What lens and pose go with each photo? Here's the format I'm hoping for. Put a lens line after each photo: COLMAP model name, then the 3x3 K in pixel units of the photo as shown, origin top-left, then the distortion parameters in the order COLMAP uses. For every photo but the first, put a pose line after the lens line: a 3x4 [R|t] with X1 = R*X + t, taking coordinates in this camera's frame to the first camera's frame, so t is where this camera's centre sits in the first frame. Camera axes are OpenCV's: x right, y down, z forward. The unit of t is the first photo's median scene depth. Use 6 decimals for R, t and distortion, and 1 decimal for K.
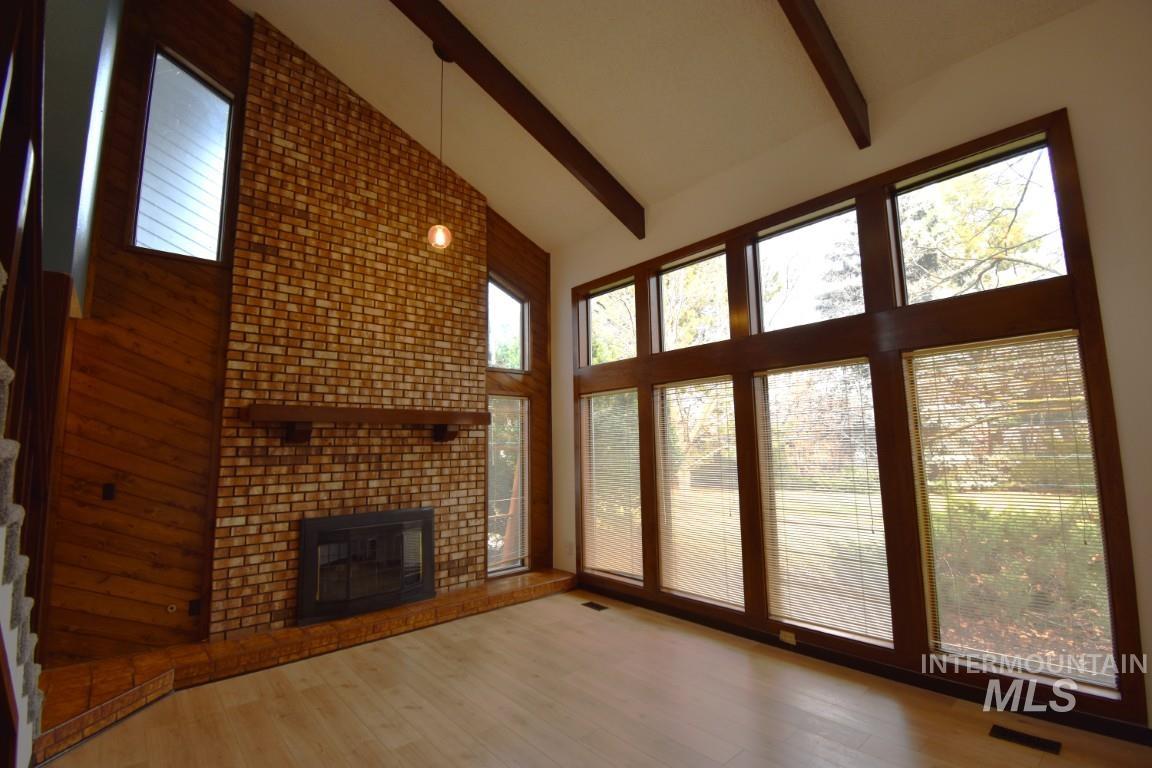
lens RADIAL K [[513.2, 0, 576.0], [0, 513.2, 384.0], [0, 0, 1]] dist [0.017145, -0.024892]
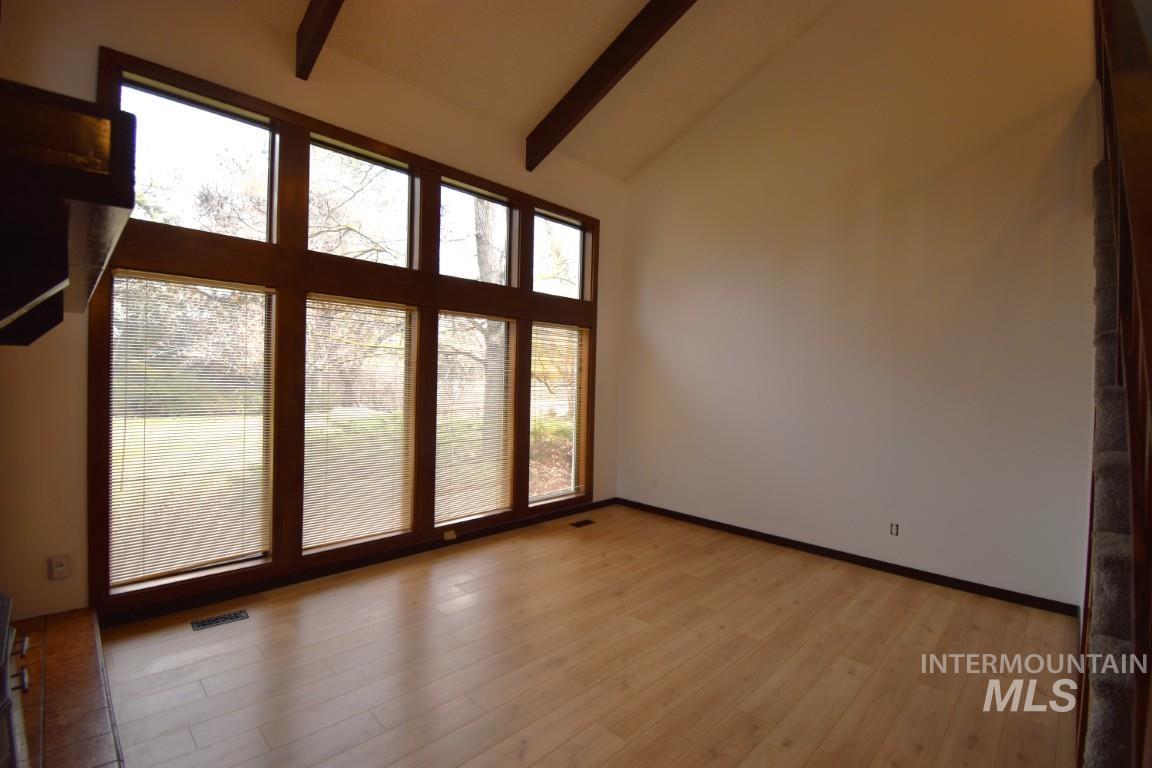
lens RADIAL K [[513.2, 0, 576.0], [0, 513.2, 384.0], [0, 0, 1]] dist [0.017145, -0.024892]
pose [[-0.083735, 0.014800, 0.996378, -0.572785], [-0.130824, 0.991072, -0.025715, 0.095984], [-0.987863, -0.132503, -0.081051, 0.604259]]
